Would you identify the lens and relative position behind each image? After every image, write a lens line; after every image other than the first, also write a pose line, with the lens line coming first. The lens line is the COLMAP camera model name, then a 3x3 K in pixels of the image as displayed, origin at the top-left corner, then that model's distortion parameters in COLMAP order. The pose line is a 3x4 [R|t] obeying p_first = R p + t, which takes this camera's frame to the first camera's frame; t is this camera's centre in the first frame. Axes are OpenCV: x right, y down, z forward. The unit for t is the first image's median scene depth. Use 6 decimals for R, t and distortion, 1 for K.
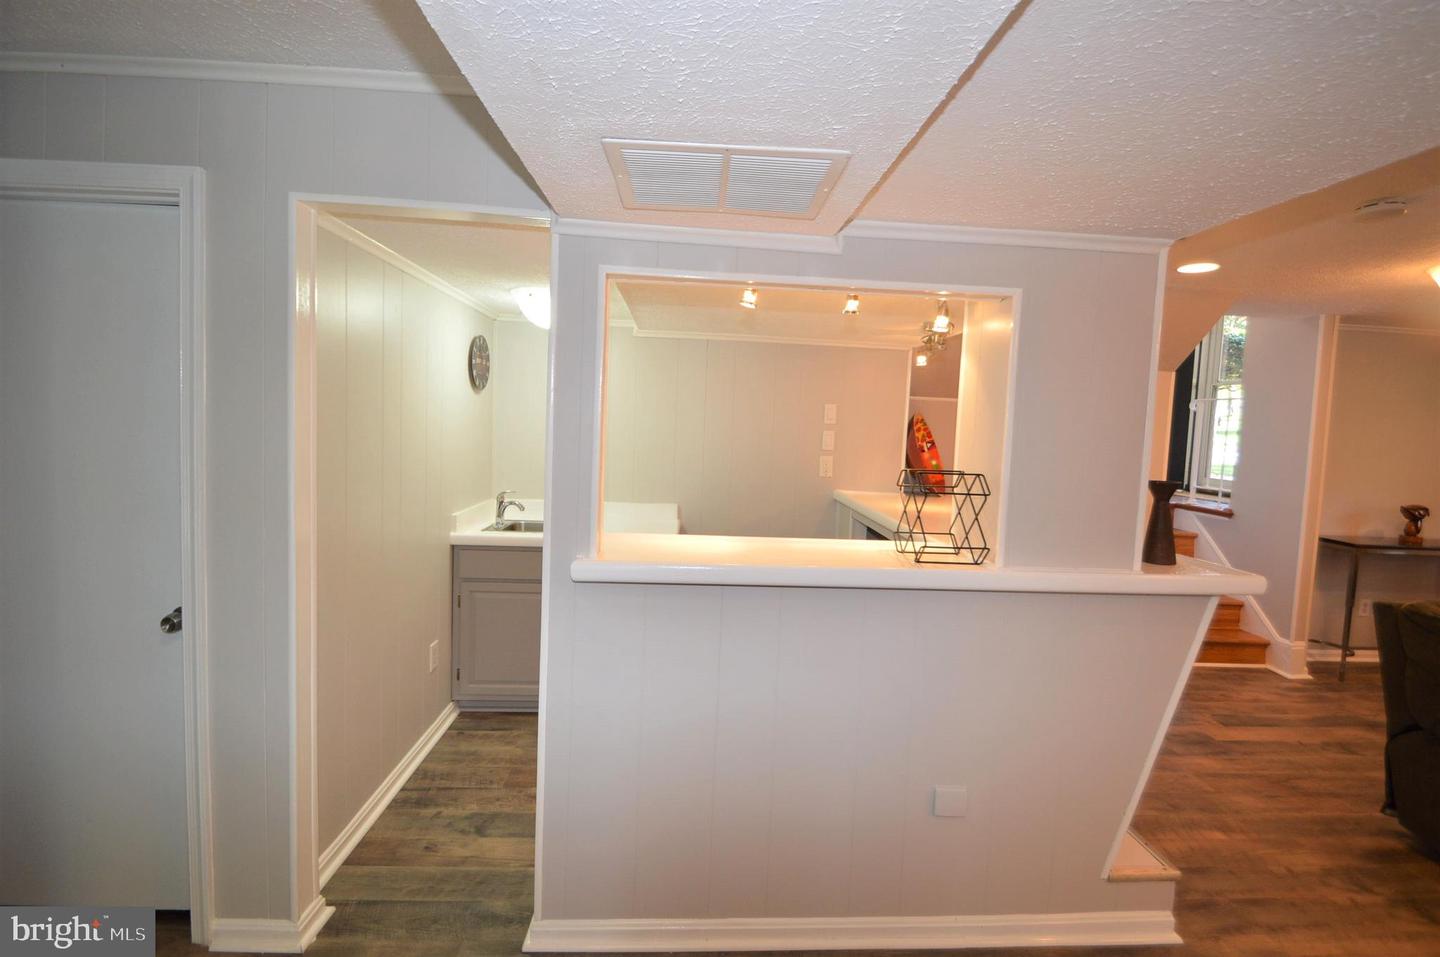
lens RADIAL K [[643.4, 0, 723.8], [0, 643.4, 466.3], [0, 0, 1]] dist [0.003952, -0.008799]
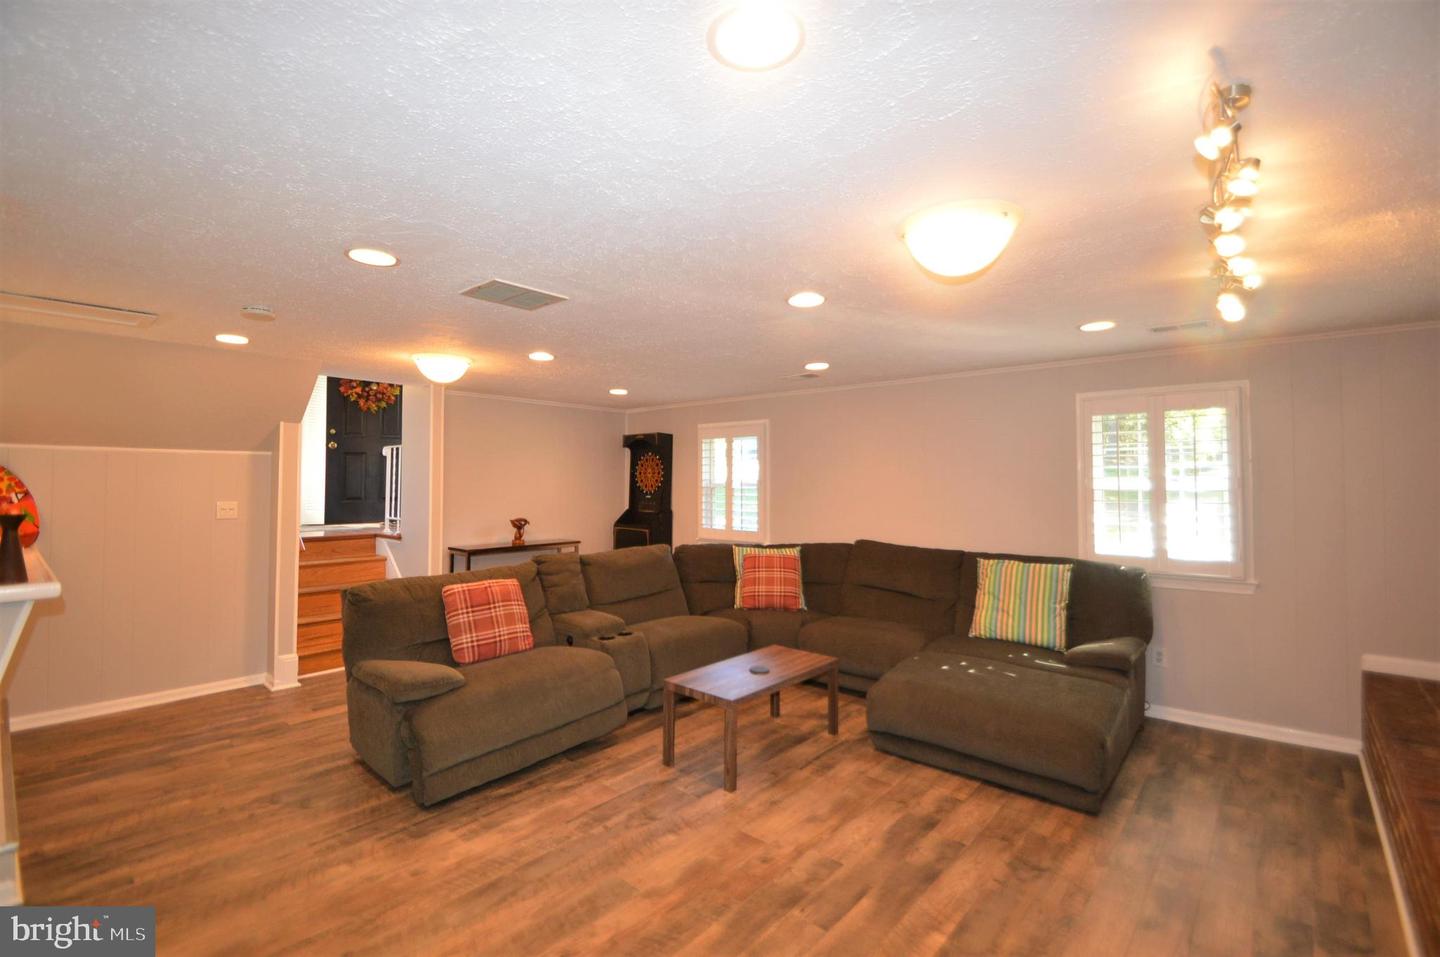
lens RADIAL K [[643.4, 0, 717.9], [0, 643.4, 462.2], [0, 0, 1]] dist [0.003952, -0.008799]
pose [[0.694200, -0.018794, 0.719537, 0.386845], [0.075767, 0.996013, -0.047083, 0.041671], [-0.715784, 0.087202, 0.692856, -0.391646]]
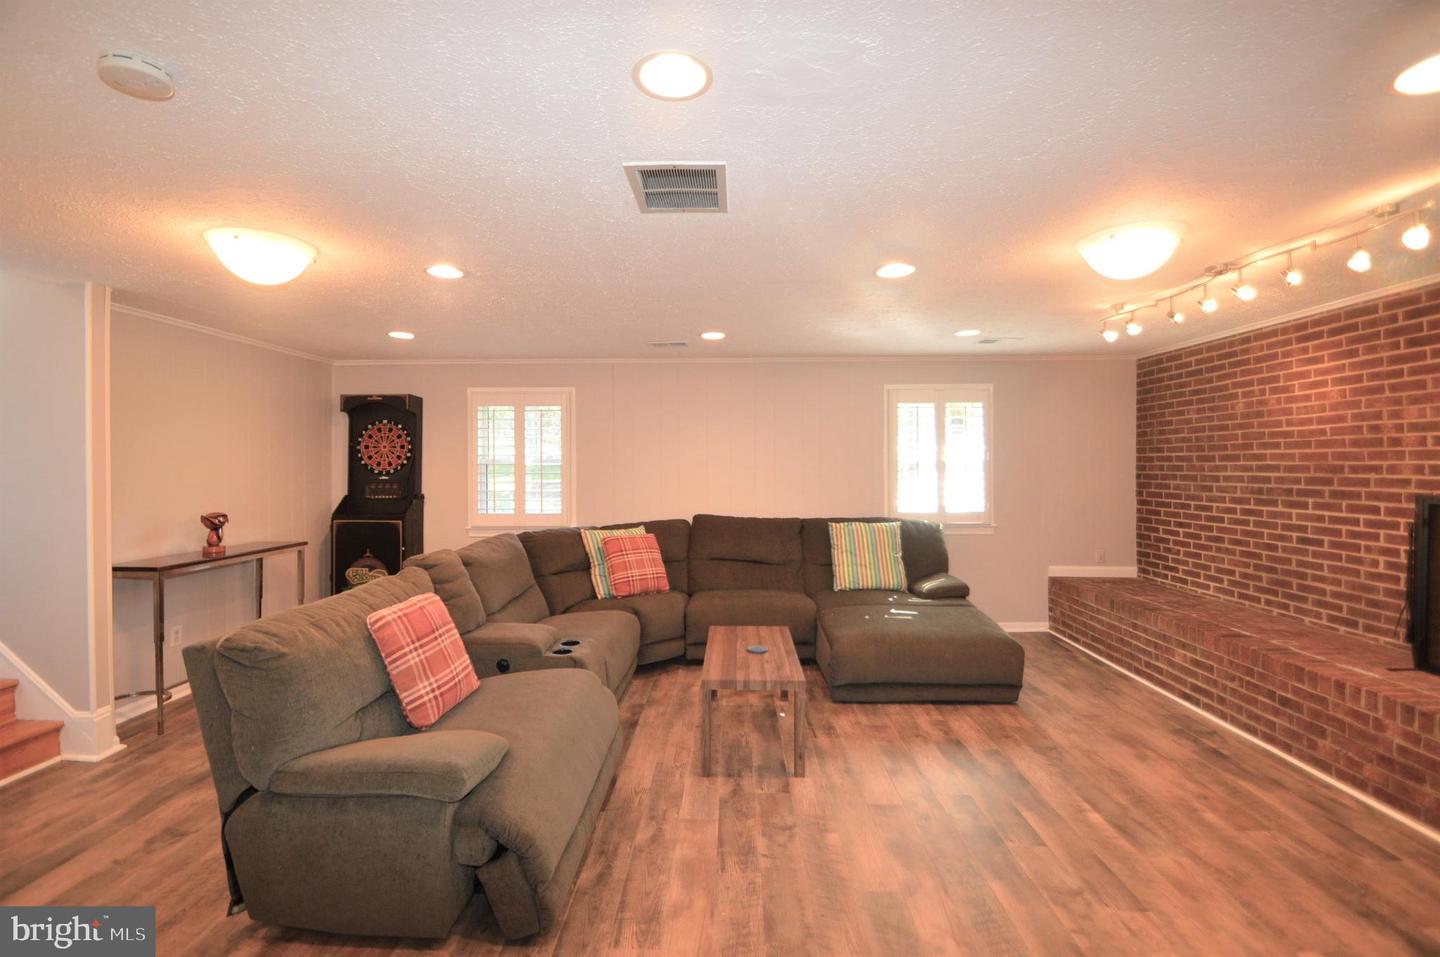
lens RADIAL K [[643.4, 0, 720.5], [0, 643.4, 466.2], [0, 0, 1]] dist [0.003952, -0.008799]
pose [[0.069207, -0.043463, 0.996655, 0.218677], [0.074617, 0.996478, 0.038274, 0.013167], [-0.994808, 0.071718, 0.072206, 0.208179]]
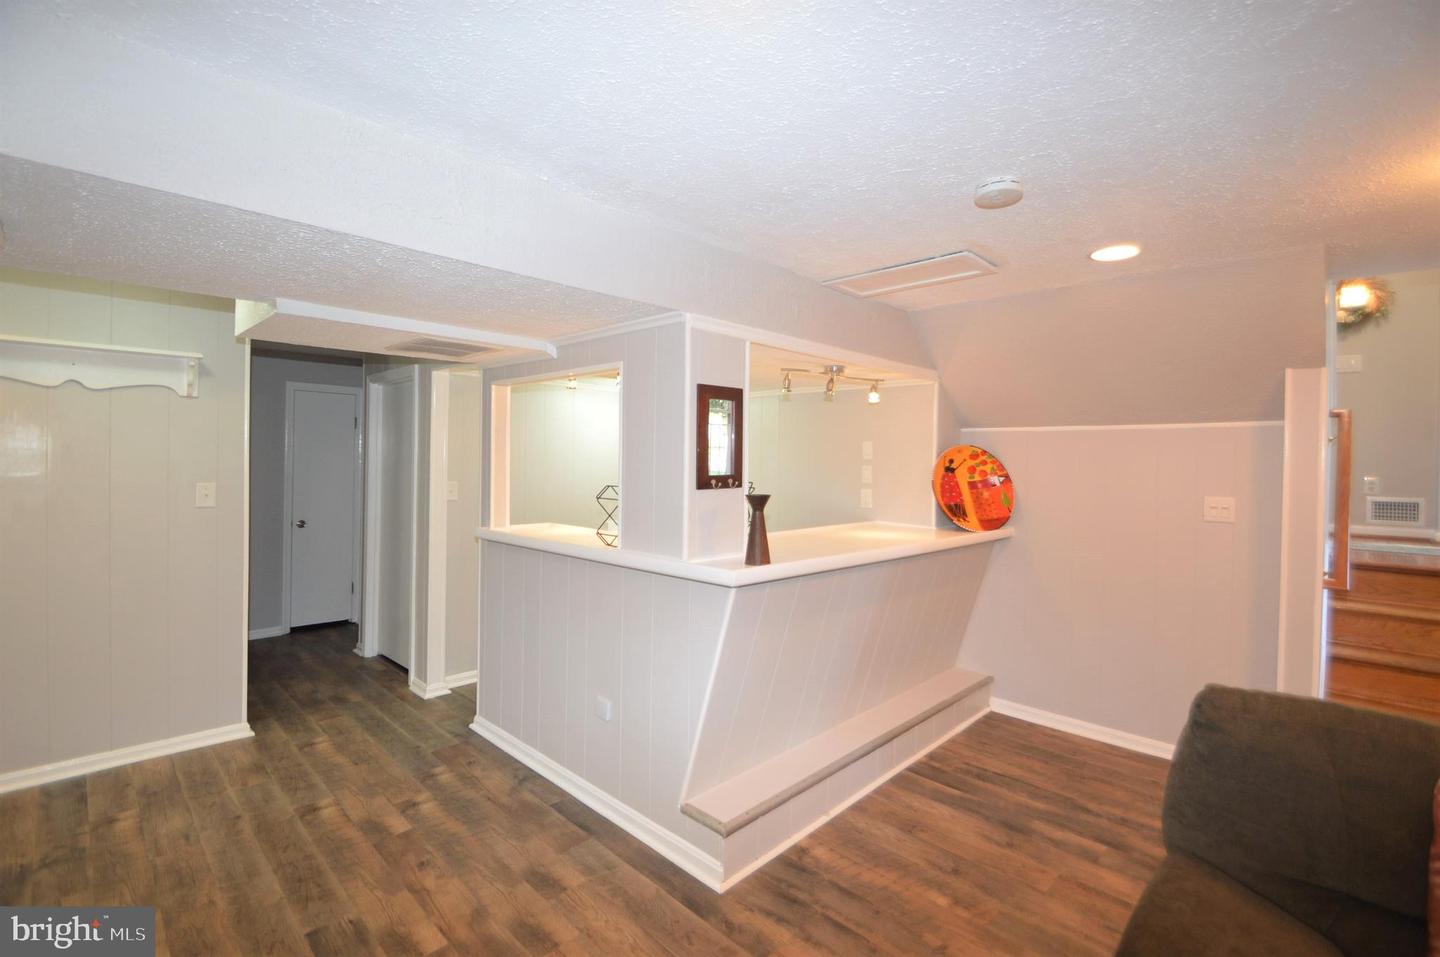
lens RADIAL K [[643.4, 0, 728.7], [0, 643.4, 457.3], [0, 0, 1]] dist [0.003952, -0.008799]
pose [[0.685159, -0.034027, -0.727599, 0.782606], [-0.036452, 0.996055, -0.080908, 0.027740], [0.727481, 0.081958, 0.681215, 0.077795]]
